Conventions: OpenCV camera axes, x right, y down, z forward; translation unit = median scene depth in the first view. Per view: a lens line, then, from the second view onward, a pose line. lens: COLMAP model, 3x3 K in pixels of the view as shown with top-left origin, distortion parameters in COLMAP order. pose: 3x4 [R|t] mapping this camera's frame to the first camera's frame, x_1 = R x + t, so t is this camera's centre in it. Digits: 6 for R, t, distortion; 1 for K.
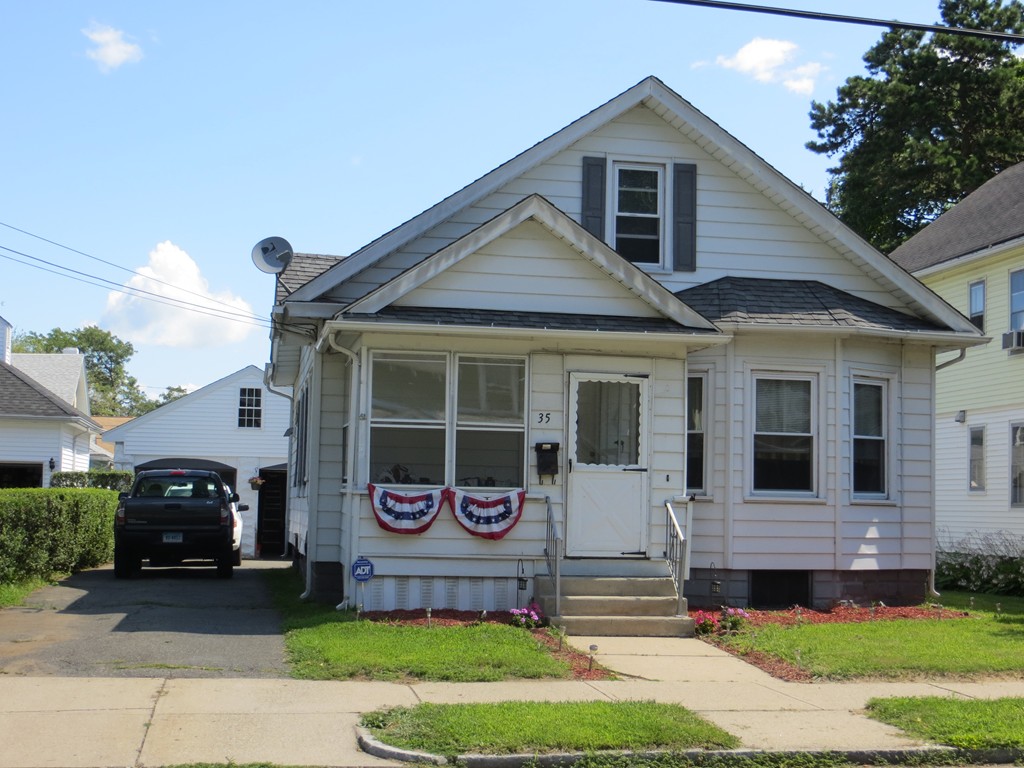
lens RADIAL K [[1437.4, 0, 538.2], [0, 1437.4, 375.5], [0, 0, 1]] dist [-0.026916, 0.000000]
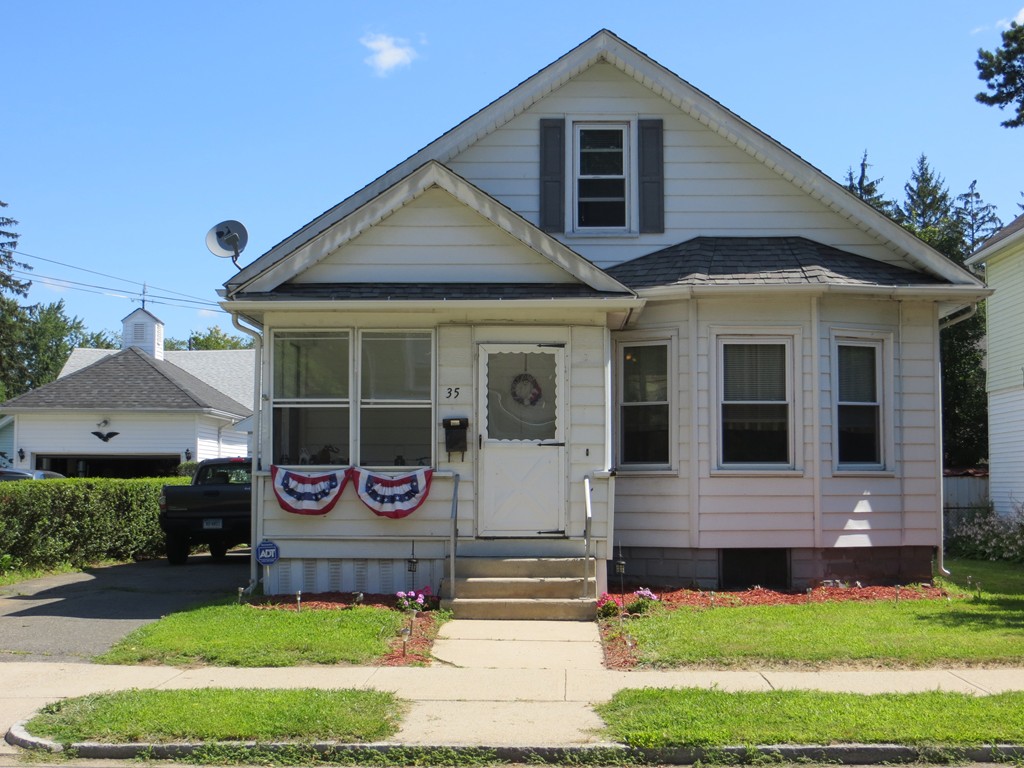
lens RADIAL K [[1437.4, 0, 543.3], [0, 1437.4, 373.5], [0, 0, 1]] dist [-0.026916, 0.000000]
pose [[0.981486, -0.034363, -0.188426, 0.213629], [0.036237, 0.999322, 0.006508, 0.011015], [0.188075, -0.013216, 0.982066, 0.060282]]
